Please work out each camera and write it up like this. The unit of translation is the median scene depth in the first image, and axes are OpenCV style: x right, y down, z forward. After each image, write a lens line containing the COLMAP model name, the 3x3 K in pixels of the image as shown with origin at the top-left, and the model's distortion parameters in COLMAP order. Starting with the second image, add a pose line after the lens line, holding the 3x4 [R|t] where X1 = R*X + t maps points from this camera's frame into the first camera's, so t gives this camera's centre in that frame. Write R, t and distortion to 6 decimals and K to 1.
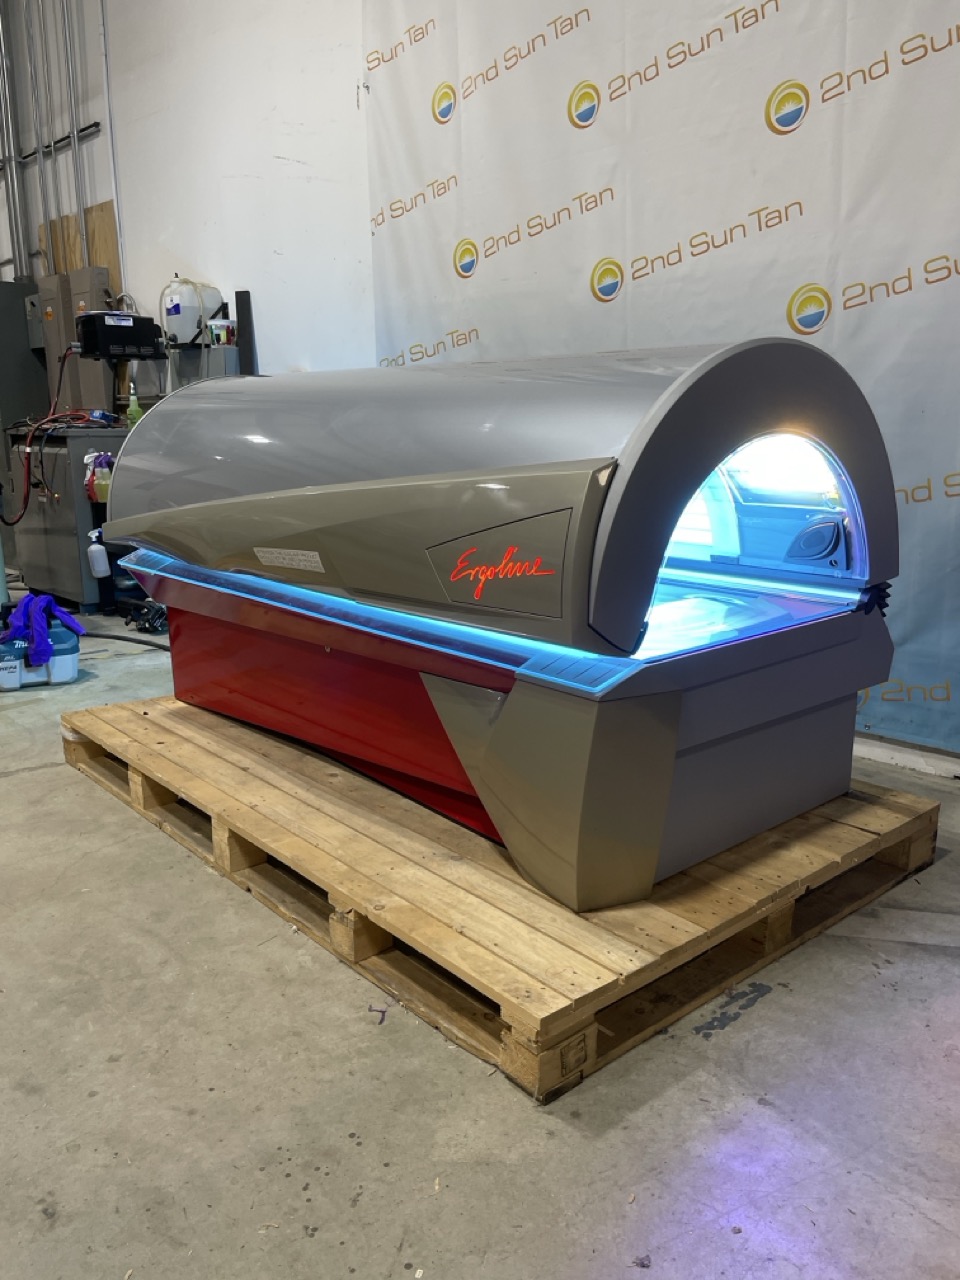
lens RADIAL K [[974.3, 0, 491.0], [0, 974.3, 653.1], [0, 0, 1]] dist [0.078597, -0.113496]
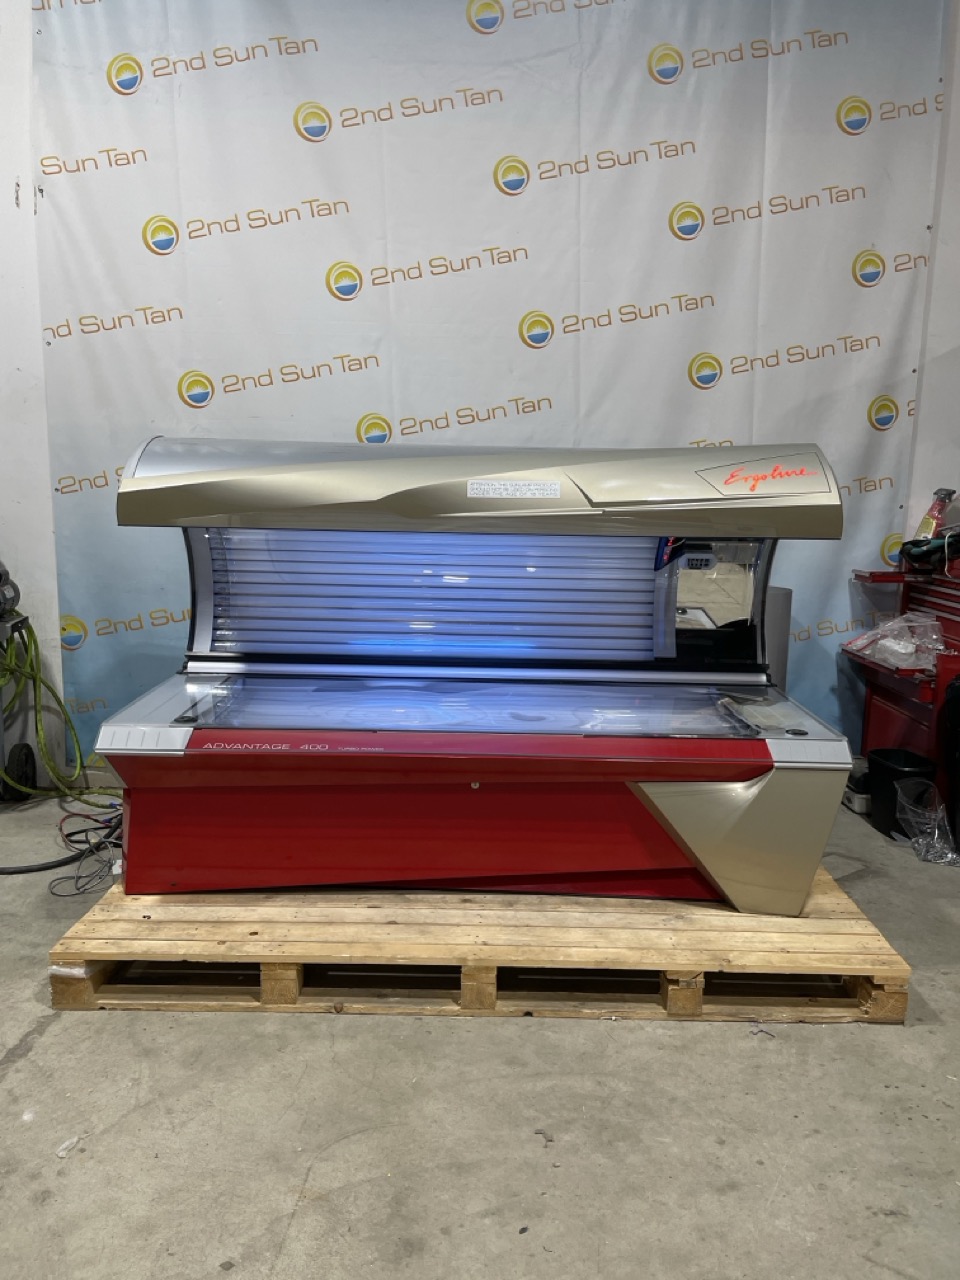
lens RADIAL K [[974.3, 0, 487.4], [0, 974.3, 634.5], [0, 0, 1]] dist [0.078597, -0.113496]
pose [[0.662180, -0.103255, 0.742197, -1.039847], [0.152534, 0.988297, 0.001404, -0.188622], [-0.733656, 0.112280, 0.670181, 0.234999]]
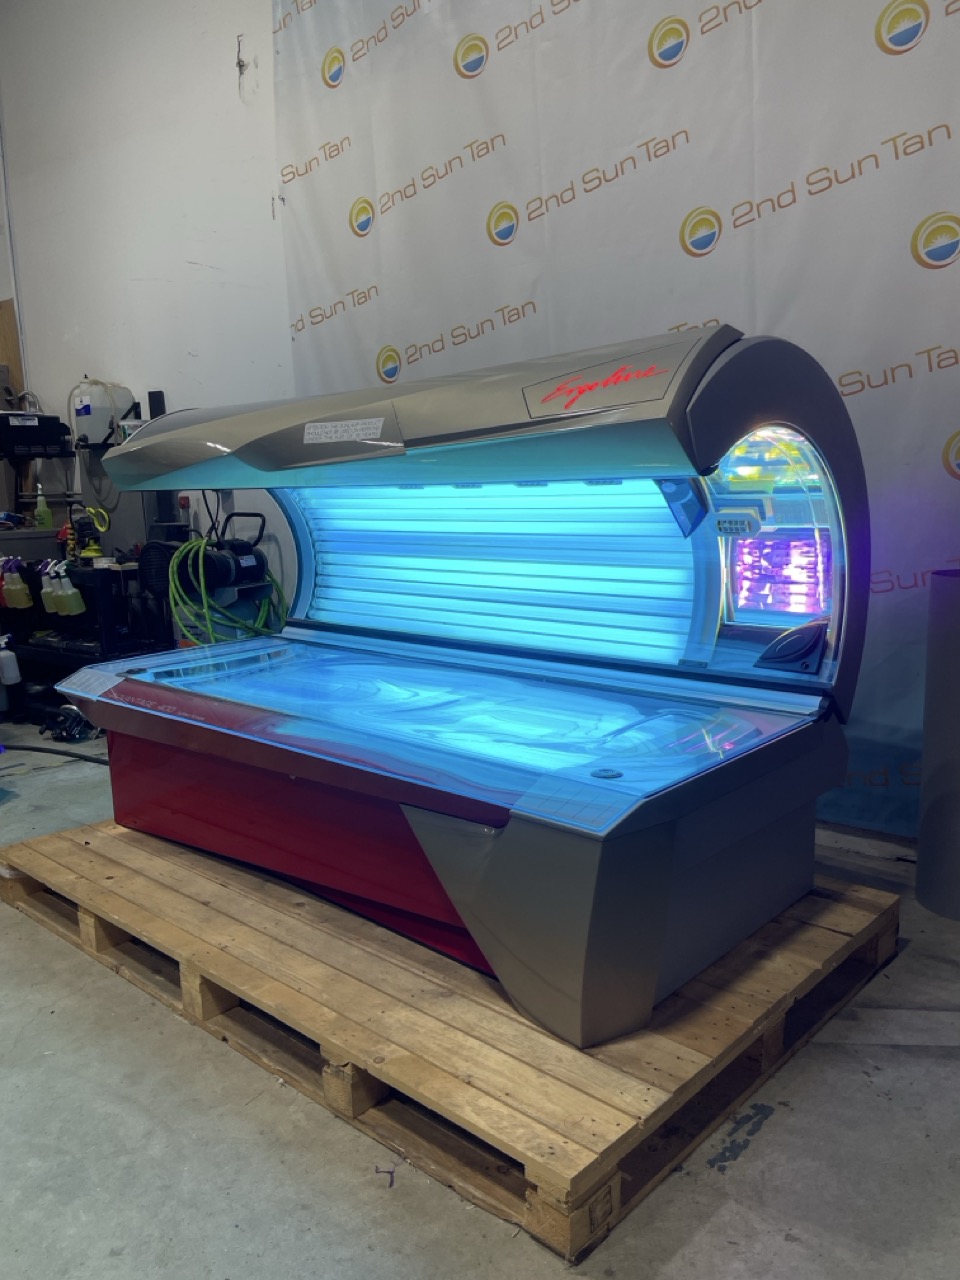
lens RADIAL K [[974.3, 0, 481.8], [0, 974.3, 653.3], [0, 0, 1]] dist [0.078597, -0.113496]
pose [[0.994302, -0.043058, 0.097520, -0.073539], [0.048955, 0.997062, -0.058907, -0.064605], [-0.094697, 0.063345, 0.993489, -0.003465]]
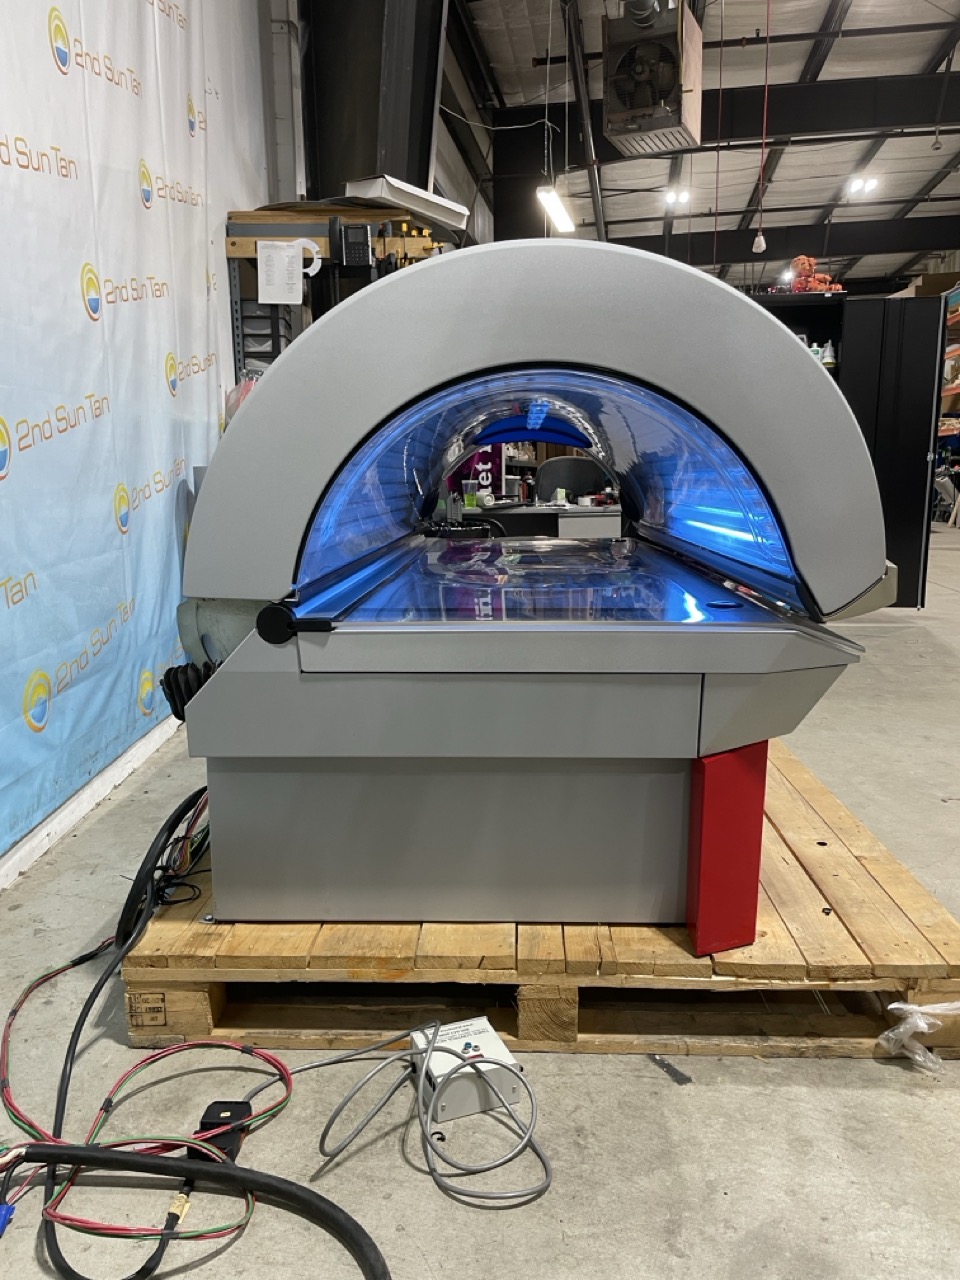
lens RADIAL K [[974.3, 0, 490.5], [0, 974.3, 651.0], [0, 0, 1]] dist [0.078597, -0.113496]
pose [[-0.728670, -0.111364, 0.675750, -0.760990], [0.169047, 0.926914, 0.335041, -0.375608], [-0.663674, 0.358368, -0.656589, 1.918163]]
